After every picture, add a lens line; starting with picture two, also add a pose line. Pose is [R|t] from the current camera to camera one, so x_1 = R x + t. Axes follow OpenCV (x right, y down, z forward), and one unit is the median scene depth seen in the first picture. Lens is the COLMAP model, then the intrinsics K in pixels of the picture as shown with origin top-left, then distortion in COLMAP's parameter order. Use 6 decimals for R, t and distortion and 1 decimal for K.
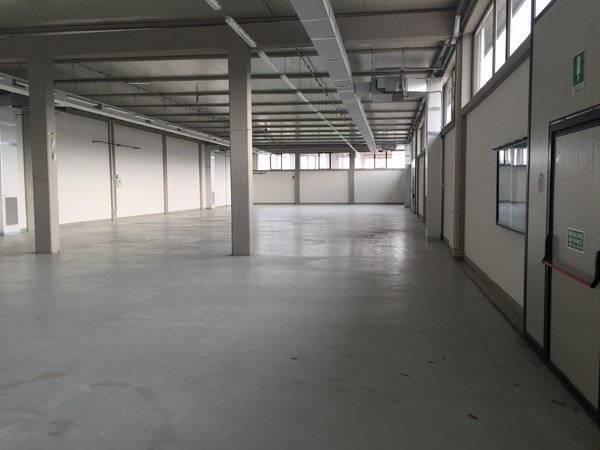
lens RADIAL K [[518.6, 0, 302.3], [0, 518.6, 221.0], [0, 0, 1]] dist [0.038469, -0.021745]
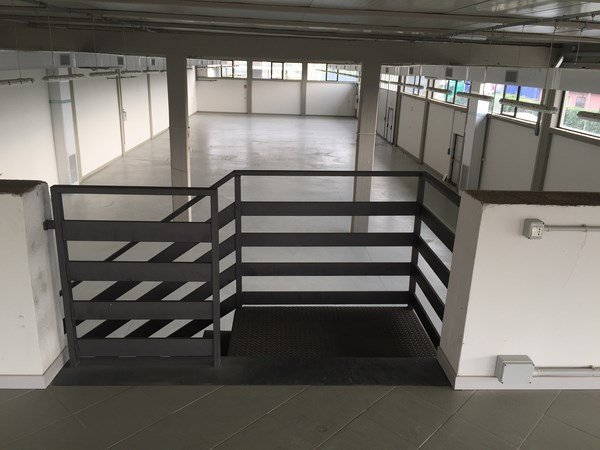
lens RADIAL K [[518.6, 0, 300.7], [0, 518.6, 229.2], [0, 0, 1]] dist [0.038469, -0.021745]
pose [[0.976922, -0.023071, 0.212347, -0.134391], [-0.029548, 0.969994, 0.241326, -0.063587], [-0.211543, -0.242031, 0.946927, -0.031348]]
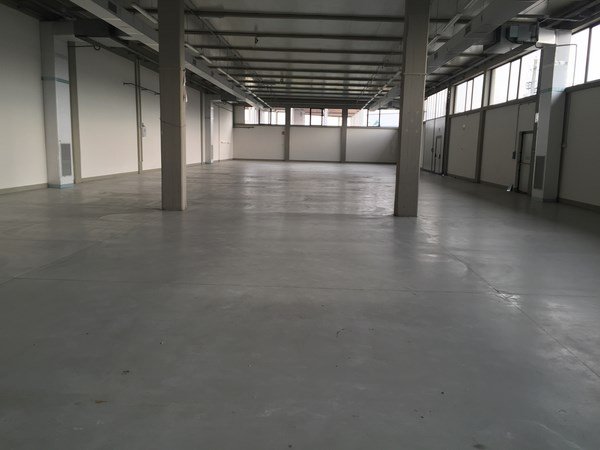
lens RADIAL K [[518.6, 0, 299.0], [0, 518.6, 221.7], [0, 0, 1]] dist [0.038469, -0.021745]
pose [[0.991806, 0.014122, 0.126970, -0.110076], [-0.024480, 0.996462, 0.080397, 0.001559], [-0.125386, -0.082846, 0.988643, 0.034068]]
